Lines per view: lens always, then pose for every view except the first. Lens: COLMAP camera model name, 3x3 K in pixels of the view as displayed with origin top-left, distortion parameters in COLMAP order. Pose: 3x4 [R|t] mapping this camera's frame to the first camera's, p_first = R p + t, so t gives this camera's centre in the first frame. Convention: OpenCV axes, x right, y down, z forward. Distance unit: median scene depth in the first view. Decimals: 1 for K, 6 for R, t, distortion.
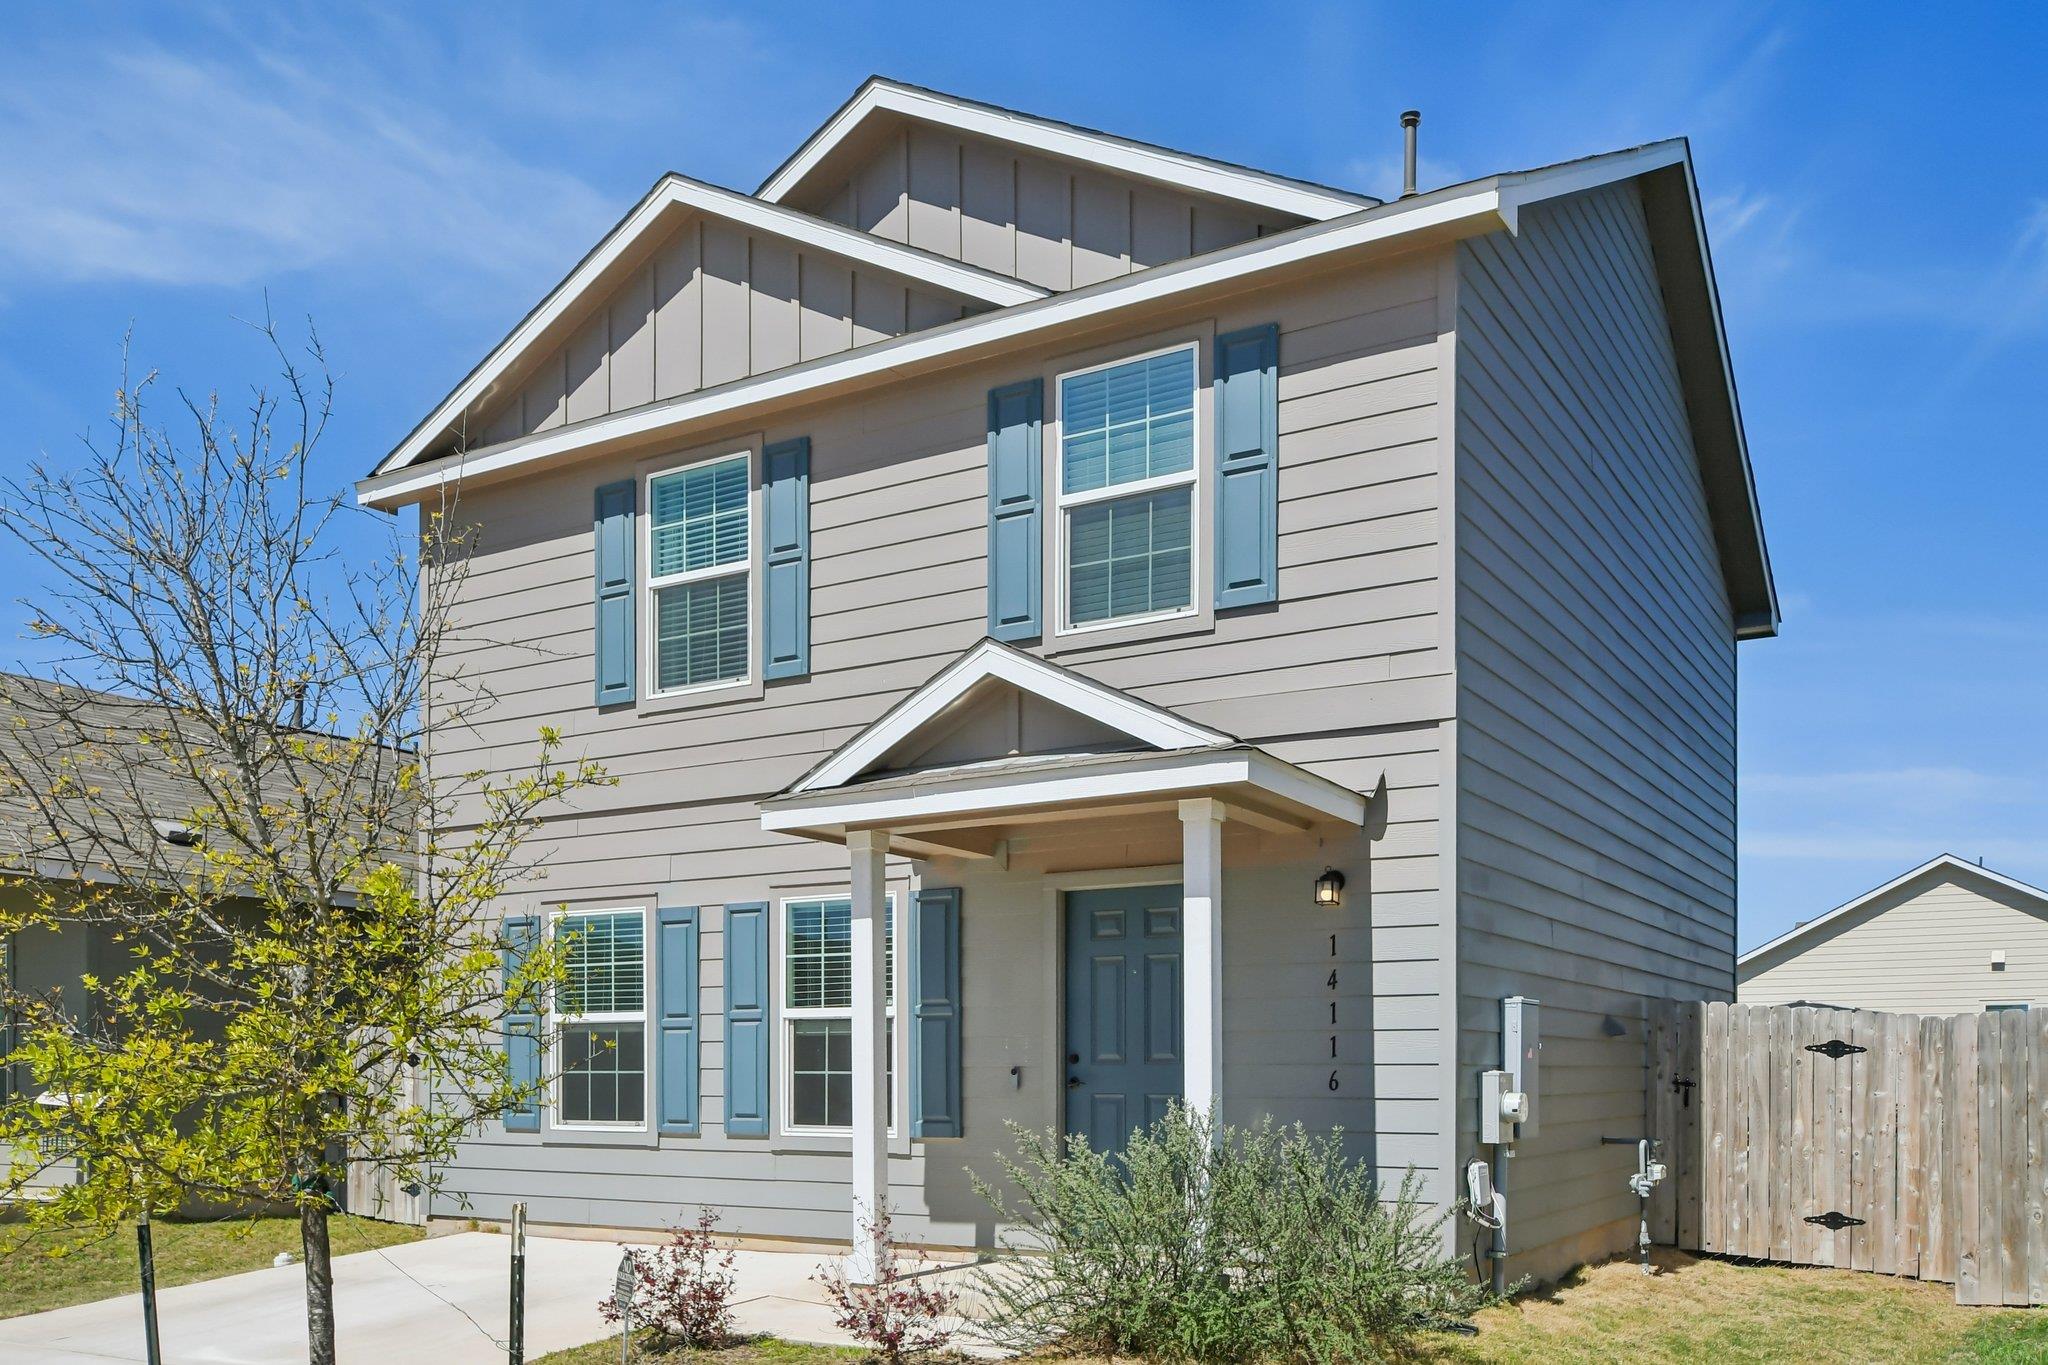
lens RADIAL K [[1717.0, 0, 1027.1], [0, 1717.0, 839.5], [0, 0, 1]] dist [-0.002196, -0.009783]
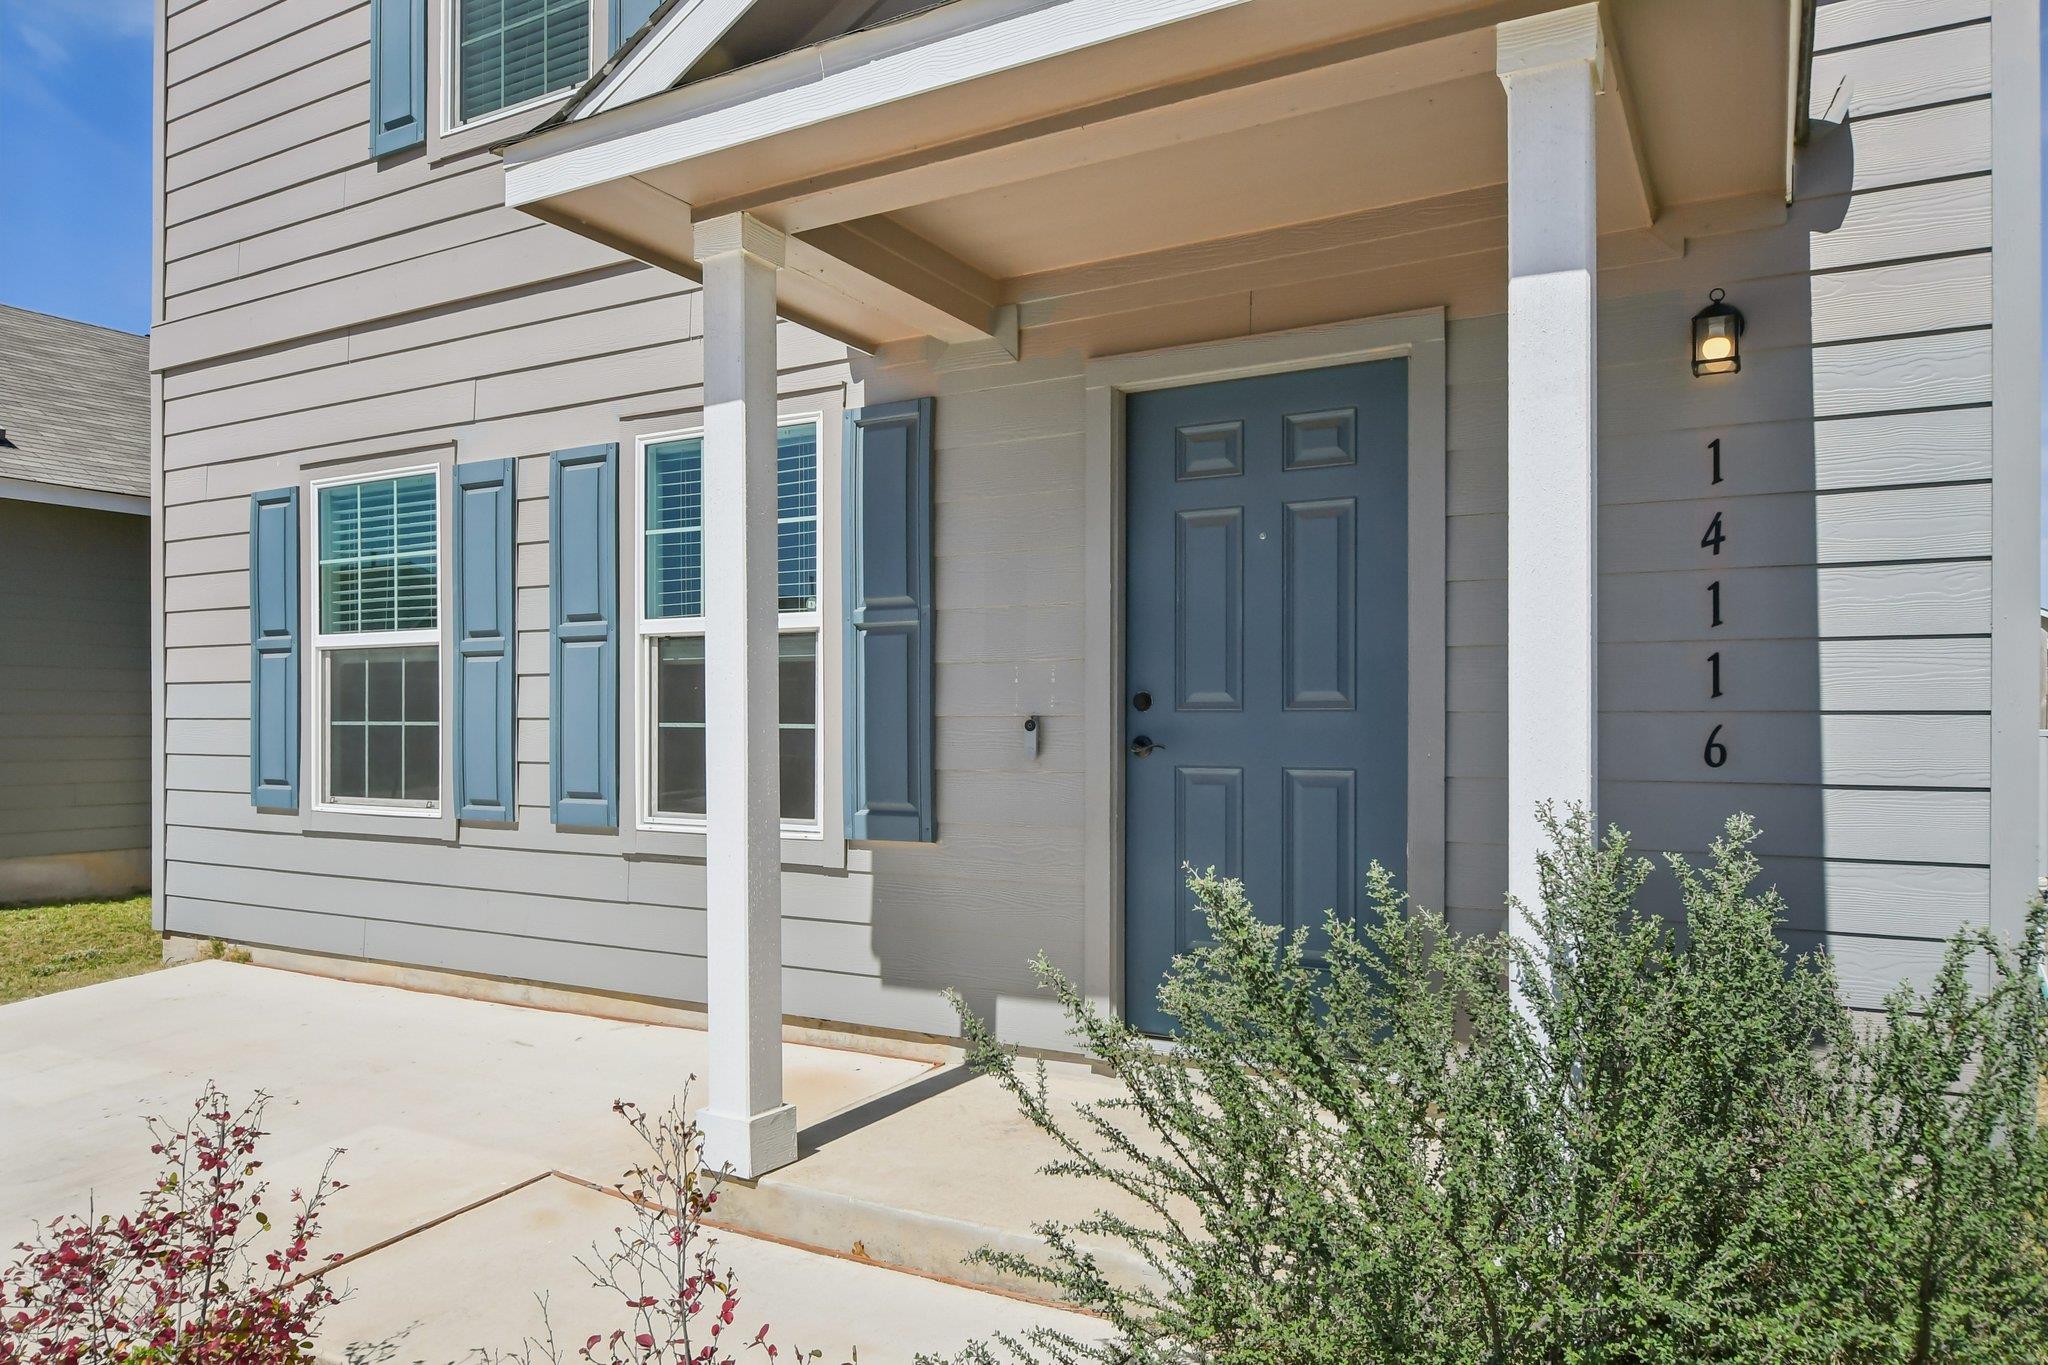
lens RADIAL K [[1393.8, 0, 1026.3], [0, 1393.8, 618.4], [0, 0, 1]] dist [-0.001663, -0.000167]
pose [[0.999922, 0.002534, 0.012255, -0.013212], [-0.003272, 0.998155, 0.060634, 0.067986], [-0.012079, -0.060670, 0.998085, 0.510678]]
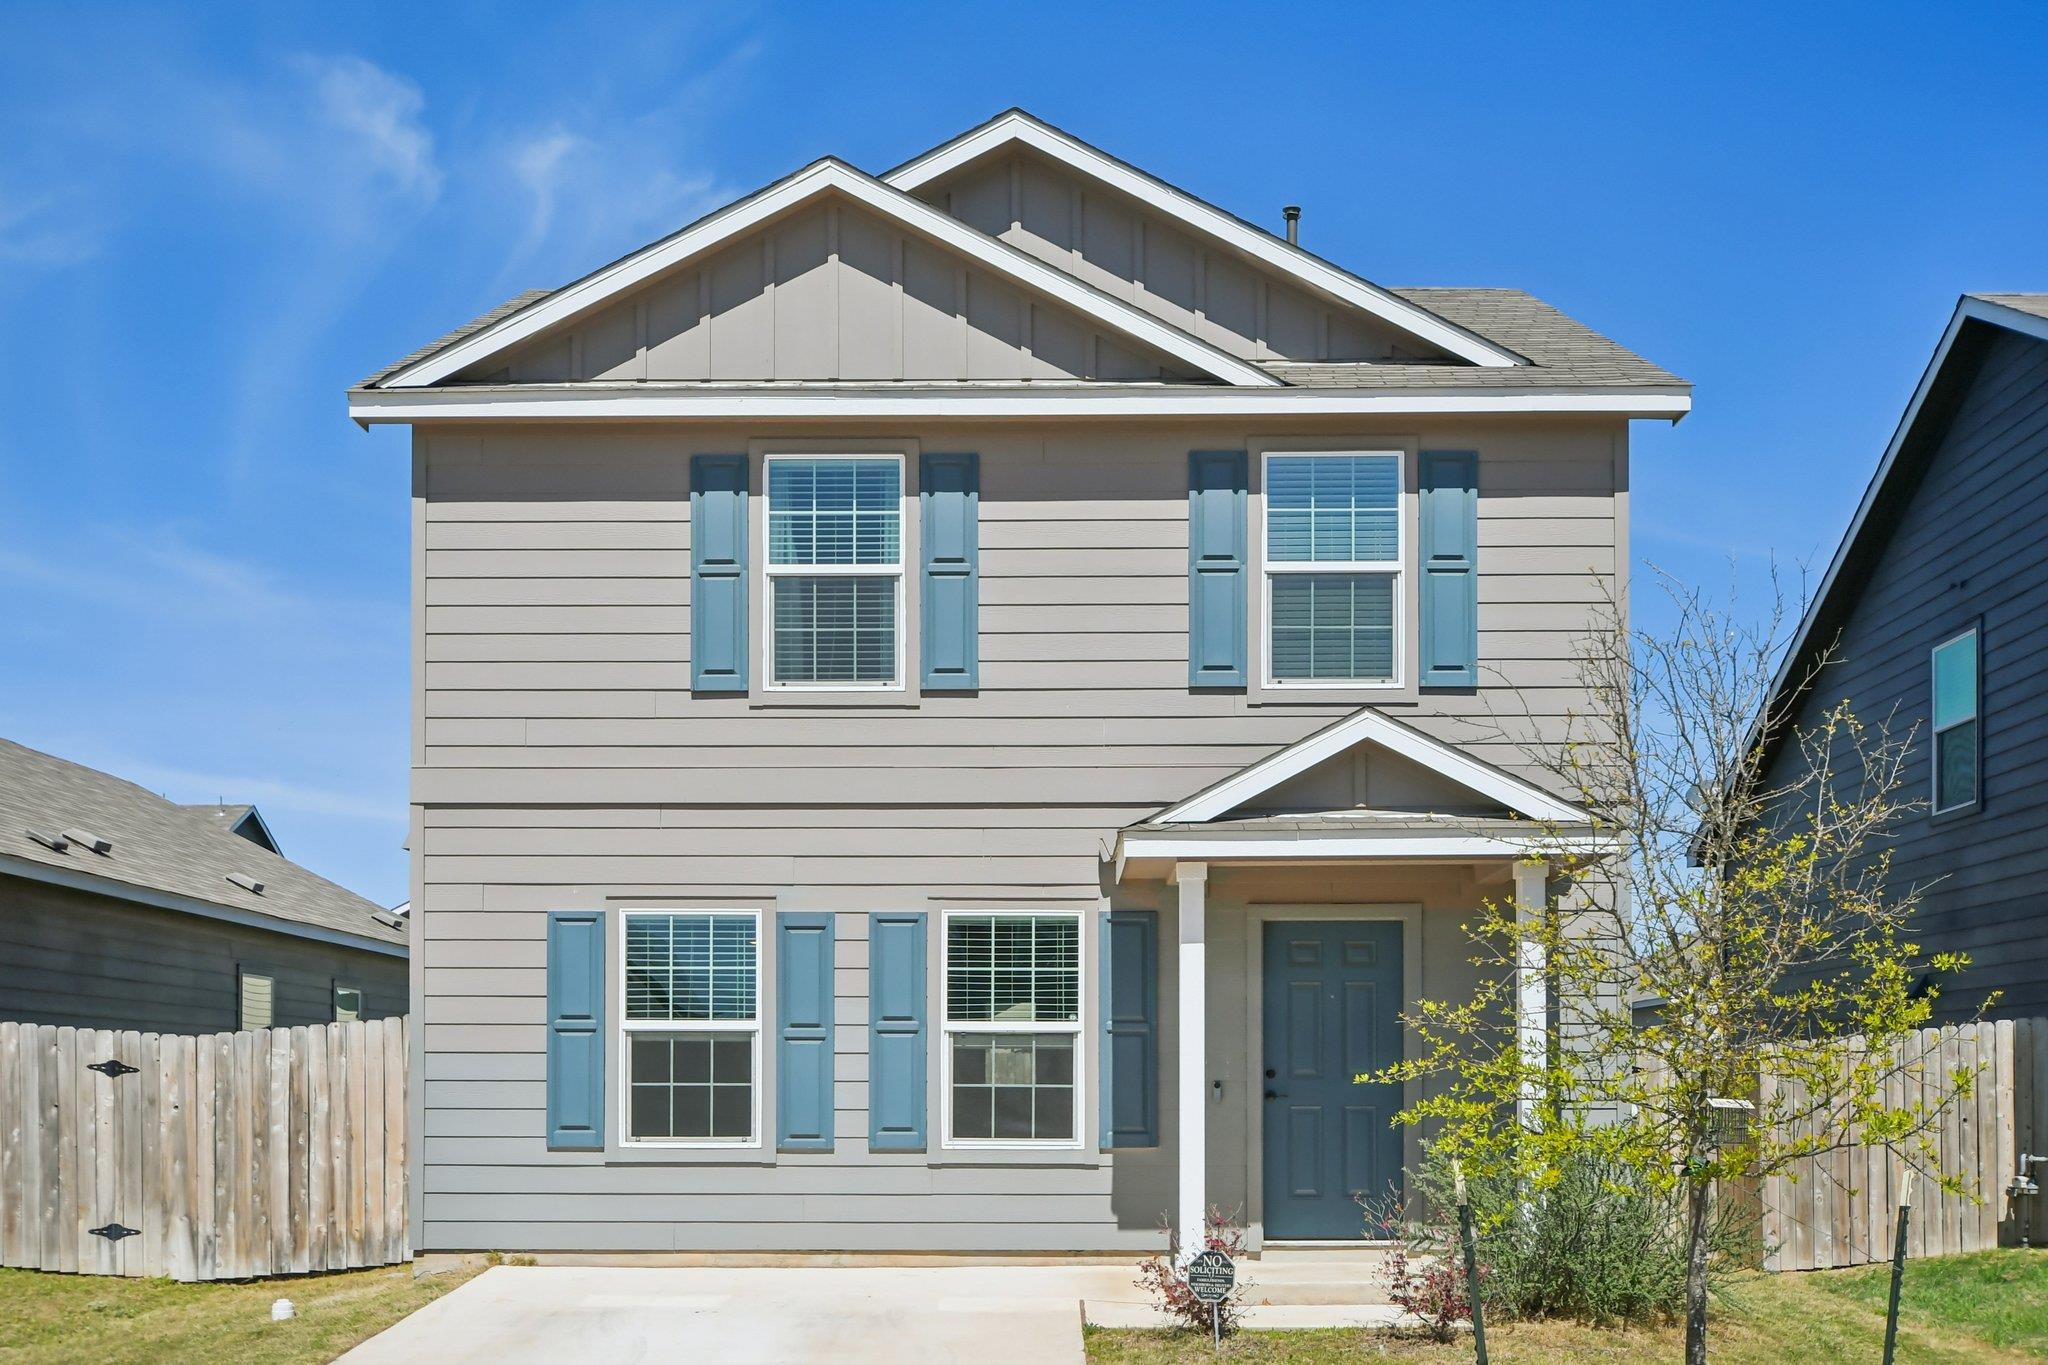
lens RADIAL K [[2113.5, 0, 1024.0], [0, 2113.5, 682.5], [0, 0, 1]] dist [-0.006729, 0.014289]
pose [[0.866098, 0.095776, 0.490613, -0.722737], [-0.069567, 0.995016, -0.071435, -0.013172], [-0.495010, 0.027739, 0.868444, -0.098910]]
